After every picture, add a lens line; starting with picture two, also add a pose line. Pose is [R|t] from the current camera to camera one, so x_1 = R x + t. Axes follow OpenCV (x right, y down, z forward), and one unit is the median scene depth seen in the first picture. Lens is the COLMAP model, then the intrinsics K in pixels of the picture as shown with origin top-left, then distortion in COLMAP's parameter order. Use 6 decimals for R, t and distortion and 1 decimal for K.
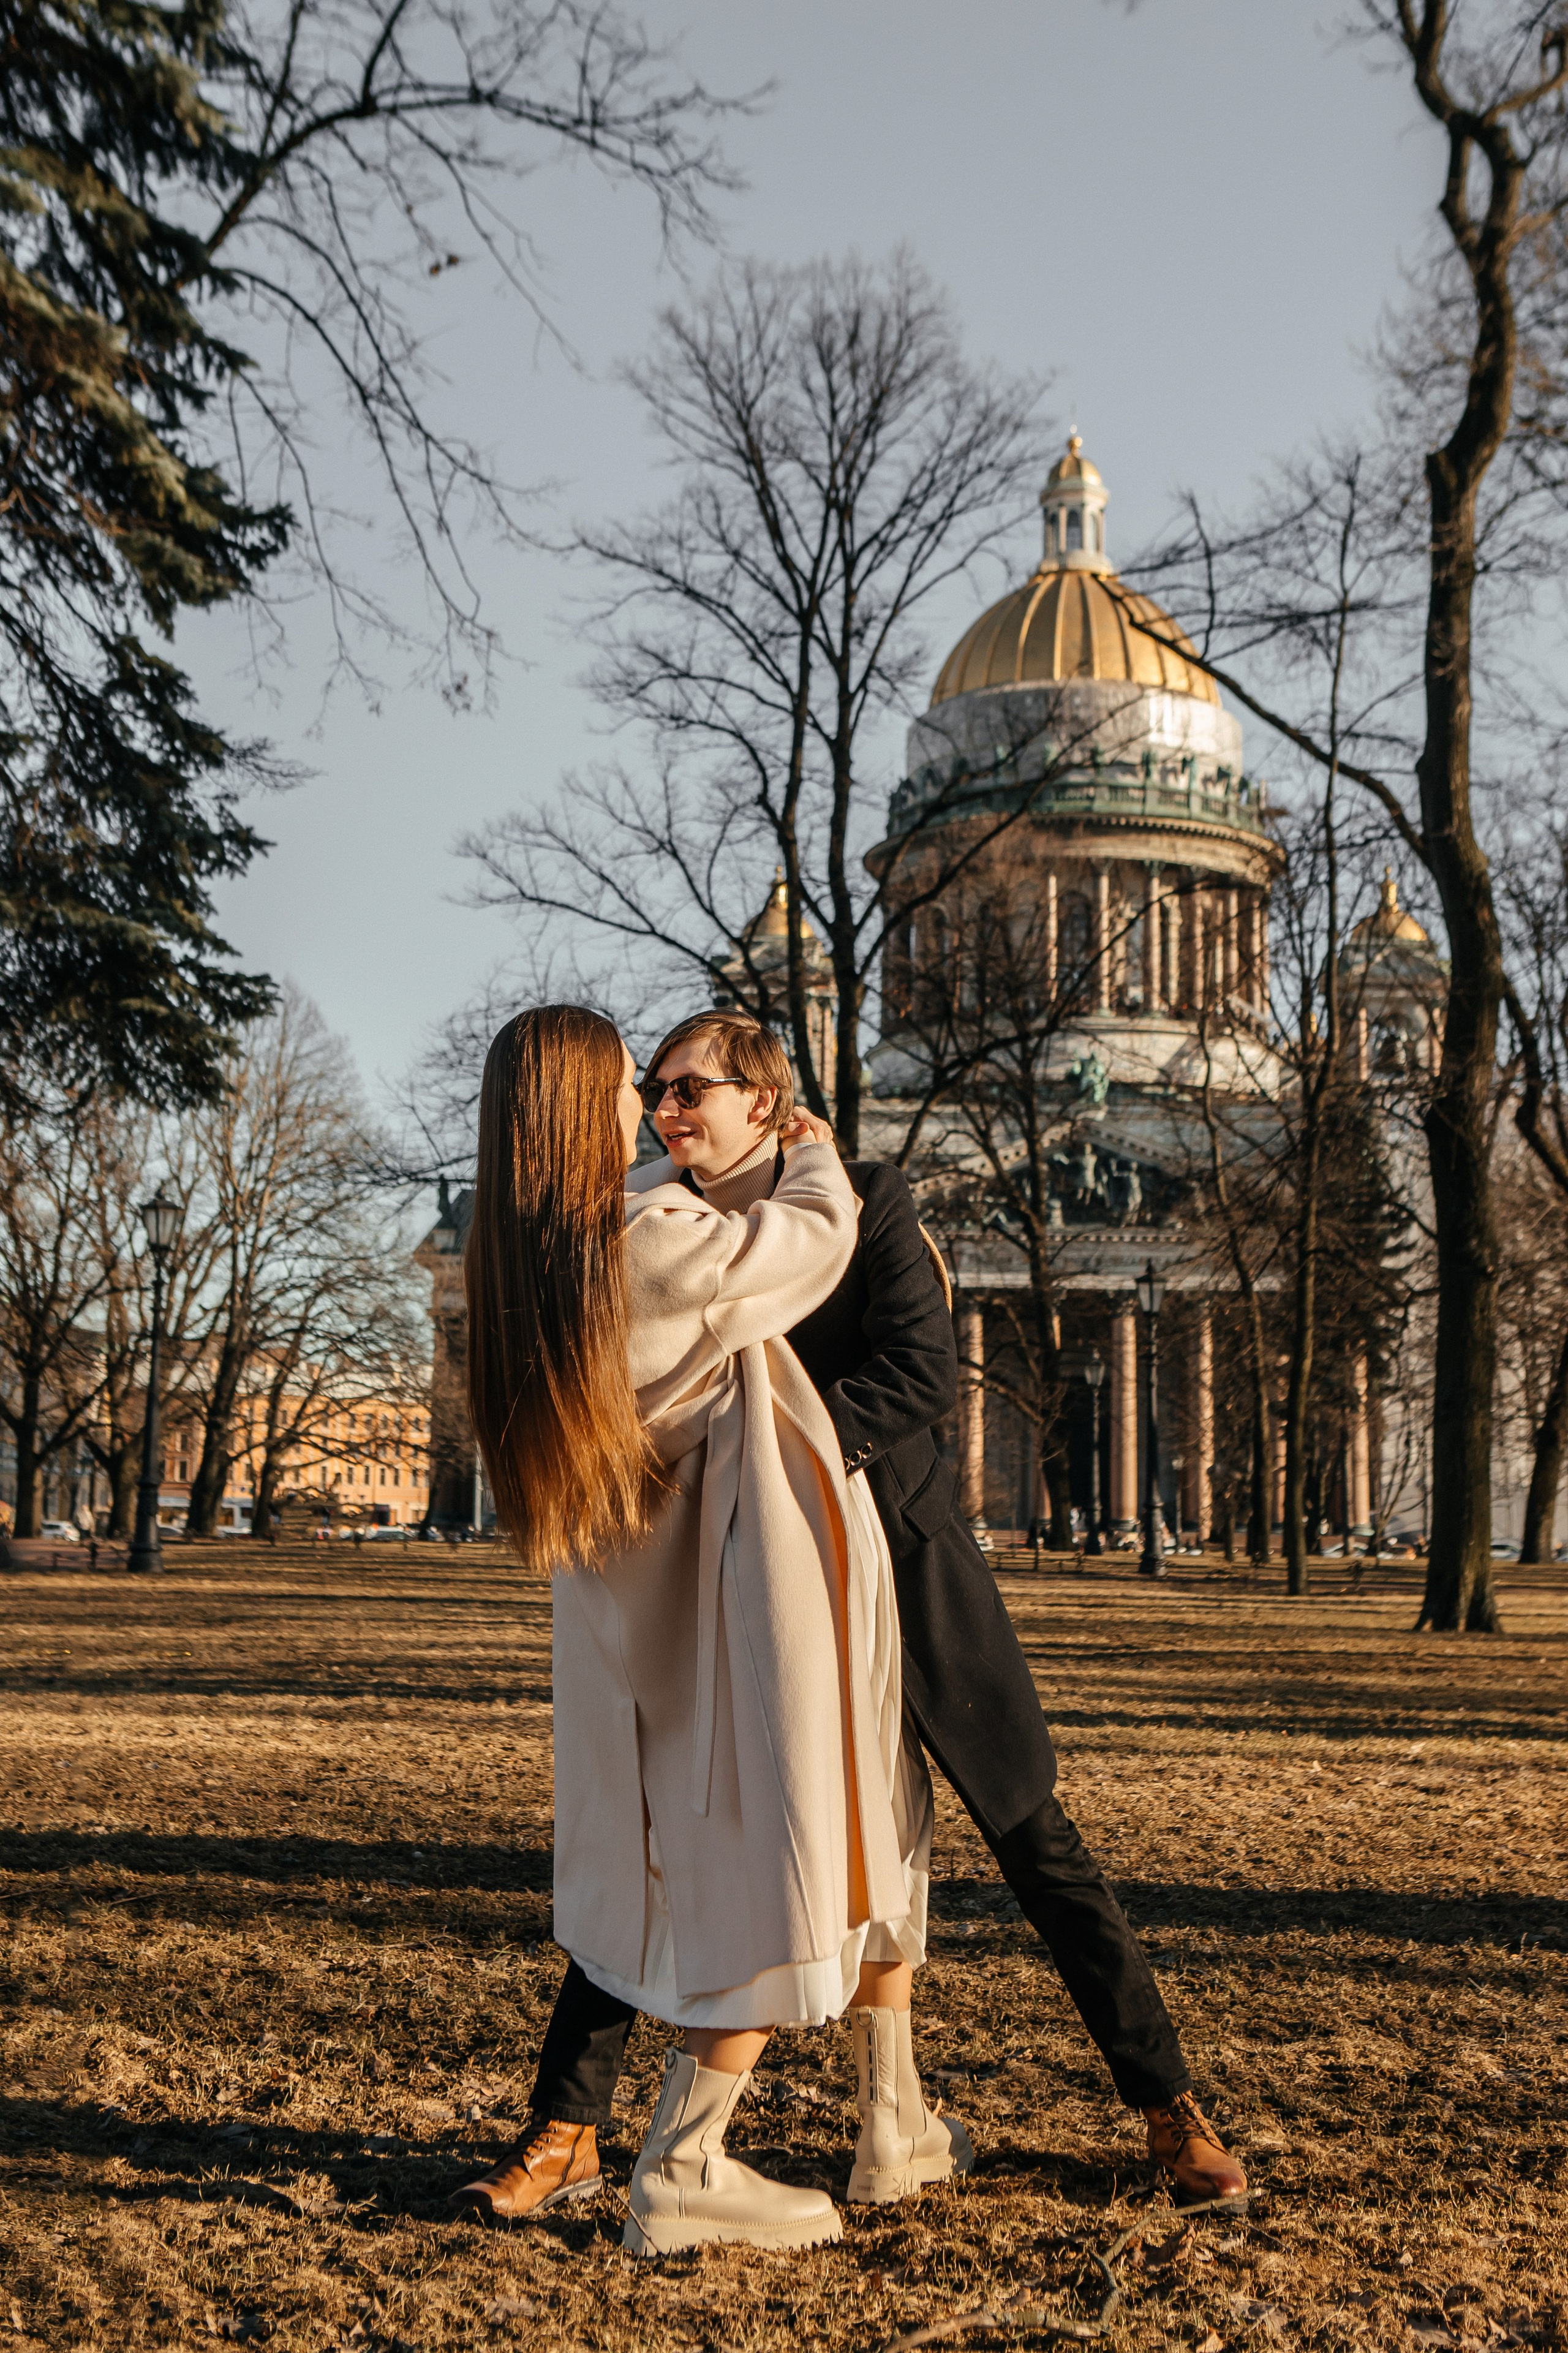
lens RADIAL K [[3045.6, 0, 786.2], [0, 3045.6, 1116.8], [0, 0, 1]] dist [-0.009942, 0.000000]
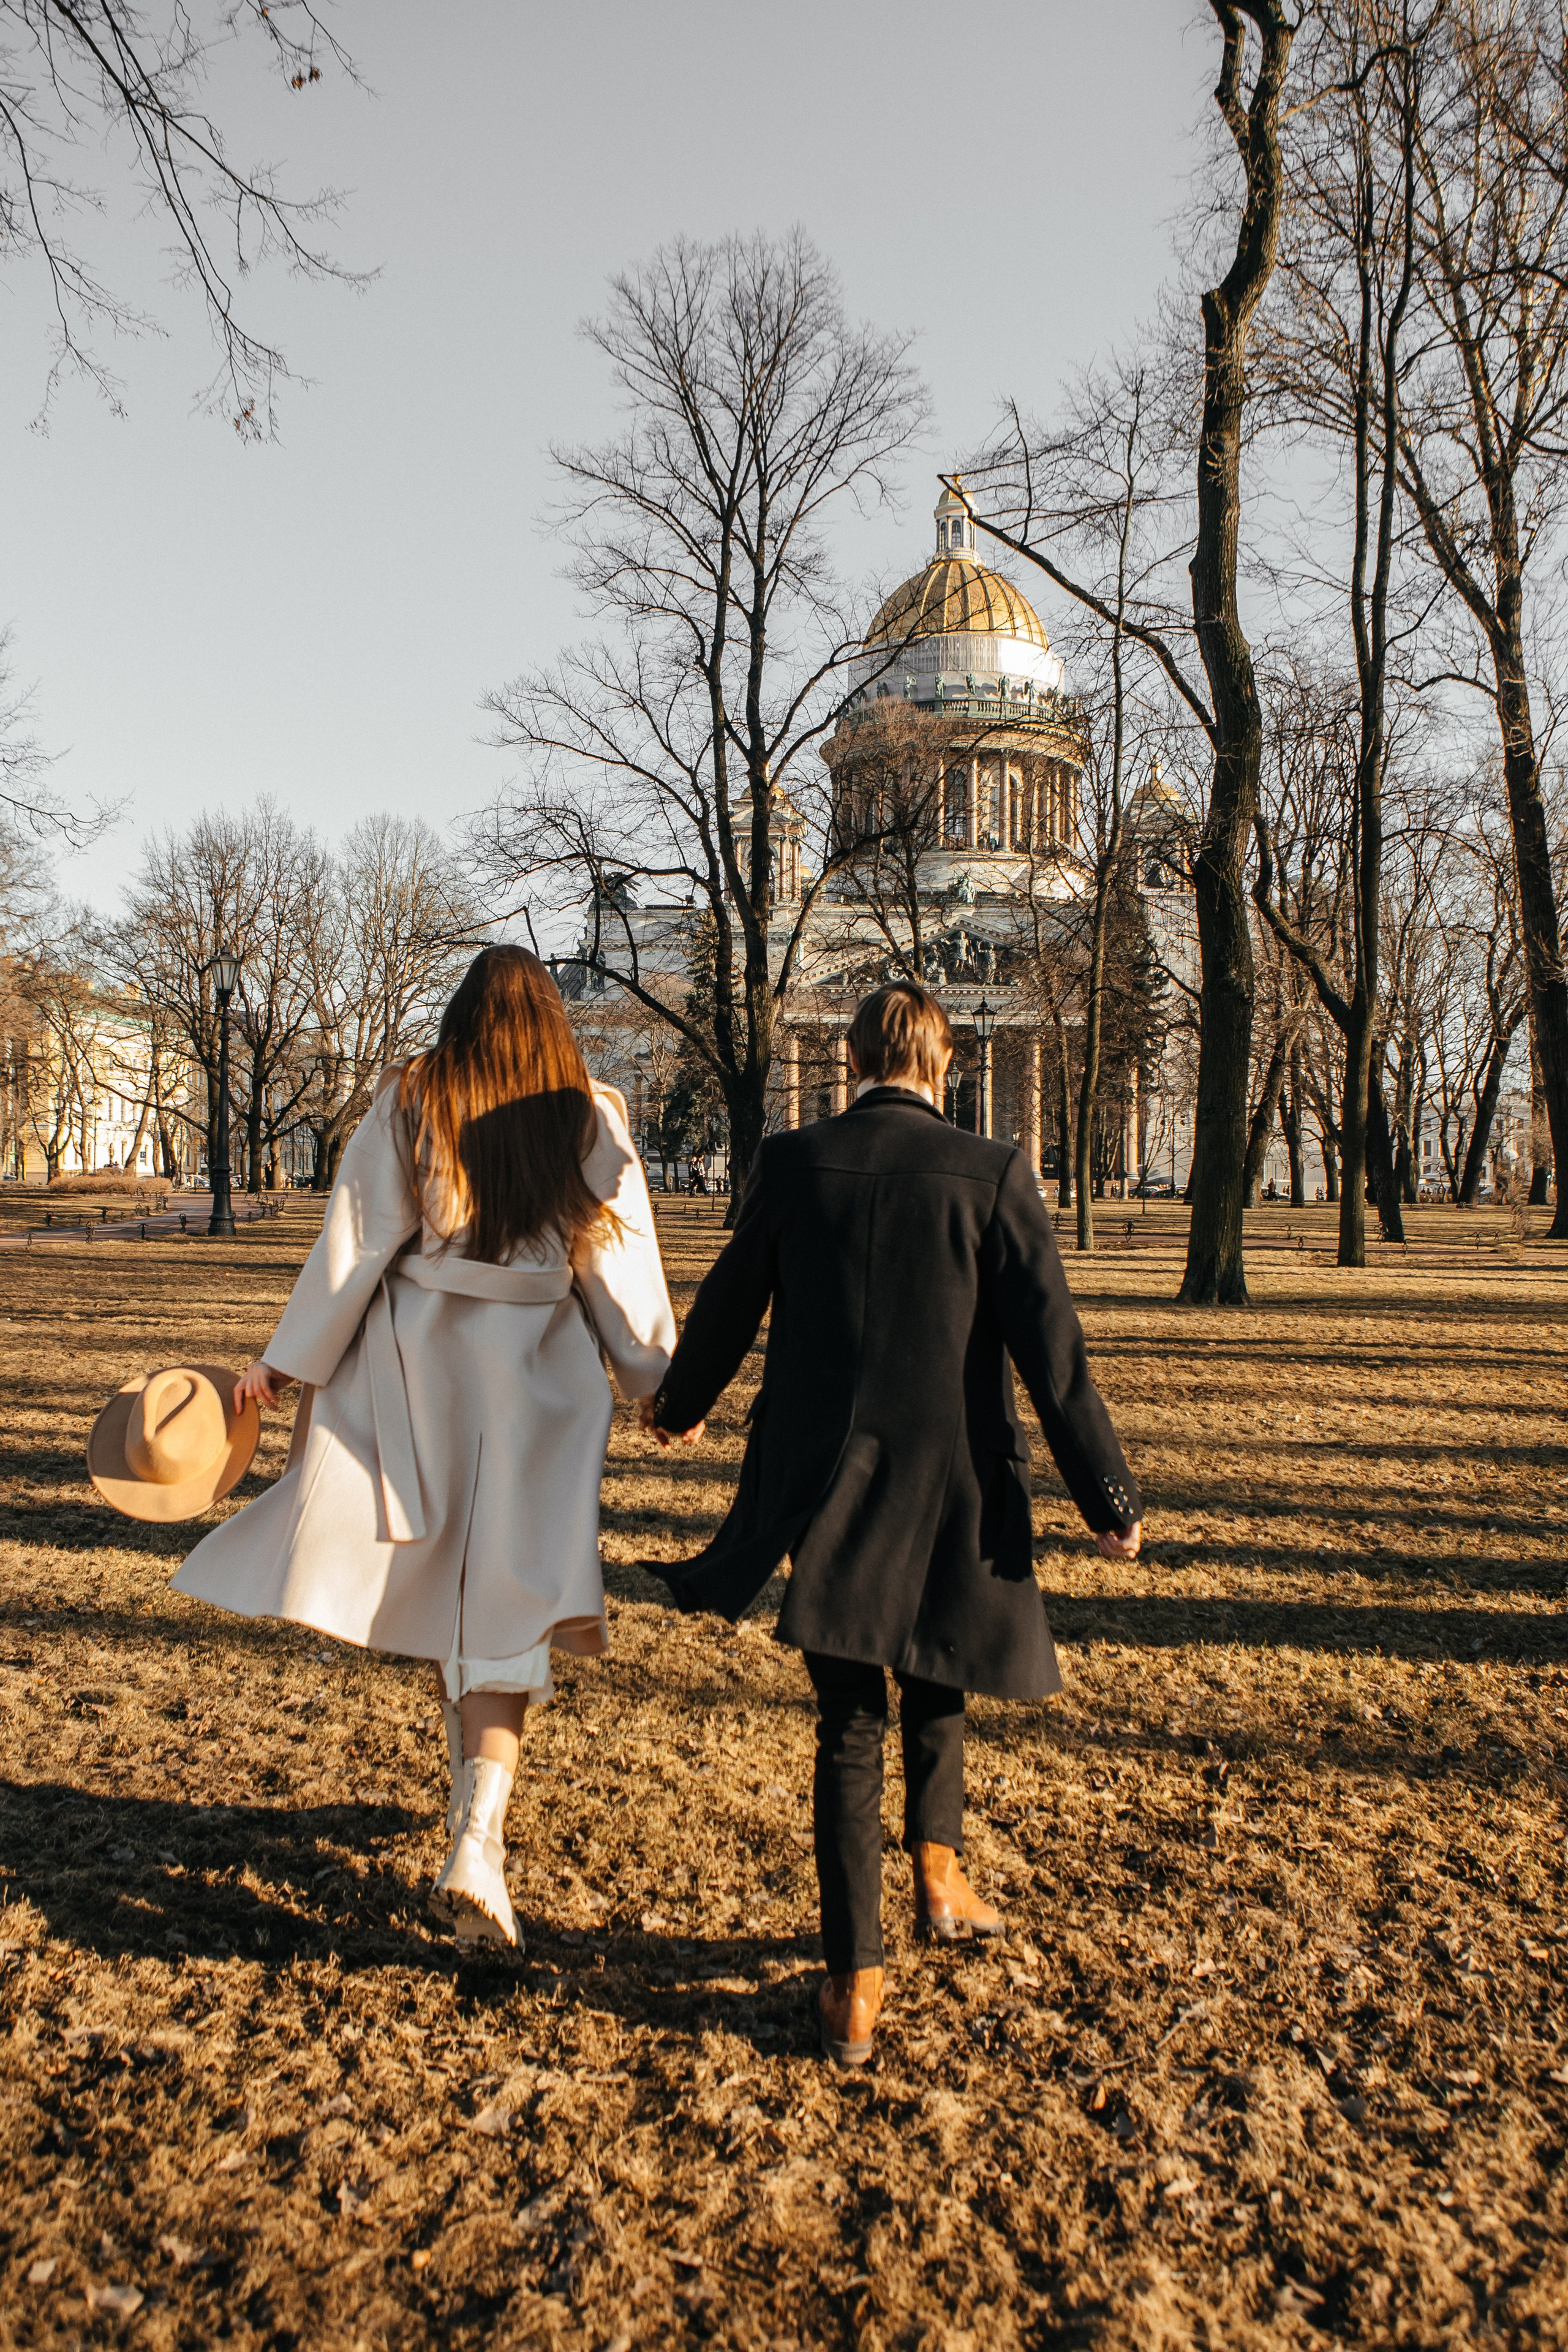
lens RADIAL K [[1615.7, 0, 838.2], [0, 1615.7, 1168.7], [0, 0, 1]] dist [-0.103398, 0.066807]
pose [[0.999978, -0.004840, 0.004575, 0.049506], [0.004147, 0.989992, 0.141063, 0.019575], [-0.005212, -0.141041, 0.989990, 0.265301]]
